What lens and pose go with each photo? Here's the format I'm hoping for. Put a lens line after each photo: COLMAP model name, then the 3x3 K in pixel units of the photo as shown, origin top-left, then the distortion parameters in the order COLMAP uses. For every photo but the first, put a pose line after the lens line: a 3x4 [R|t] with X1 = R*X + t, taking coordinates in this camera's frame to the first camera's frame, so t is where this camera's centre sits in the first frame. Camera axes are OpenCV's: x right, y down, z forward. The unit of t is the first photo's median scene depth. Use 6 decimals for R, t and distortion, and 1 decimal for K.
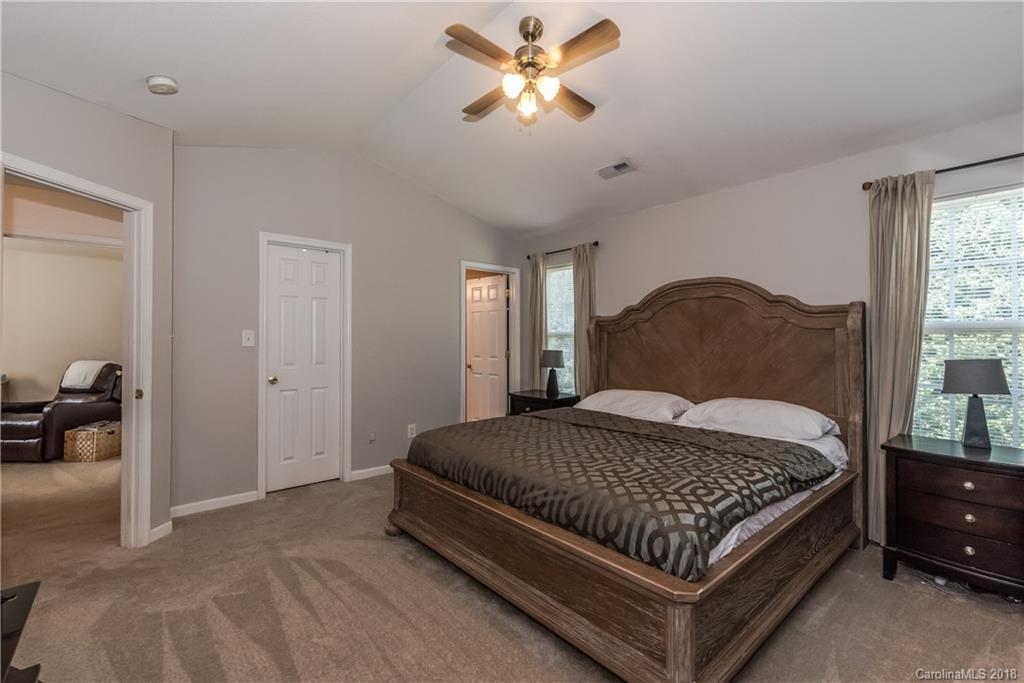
lens RADIAL K [[444.4, 0, 513.3], [0, 444.4, 338.9], [0, 0, 1]] dist [0.000726, -0.000854]
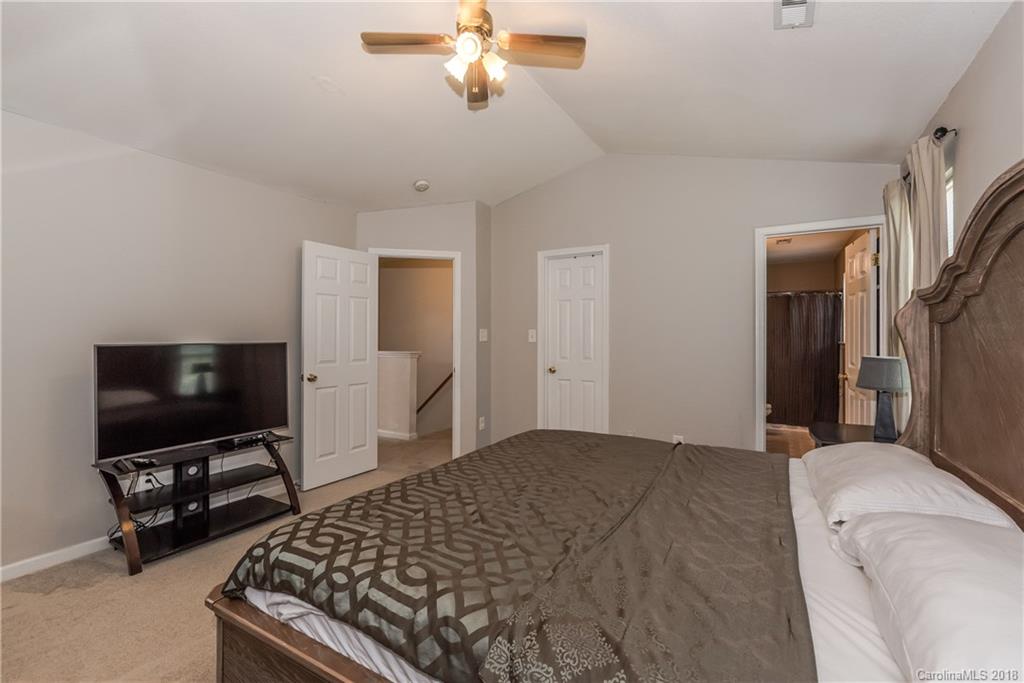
lens RADIAL K [[444.4, 0, 509.6], [0, 444.4, 337.3], [0, 0, 1]] dist [0.000726, -0.000854]
pose [[0.318282, 0.003992, -0.947988, 0.741801], [-0.000372, 0.999992, 0.004086, -0.001703], [0.947996, -0.000948, 0.318281, 0.633878]]
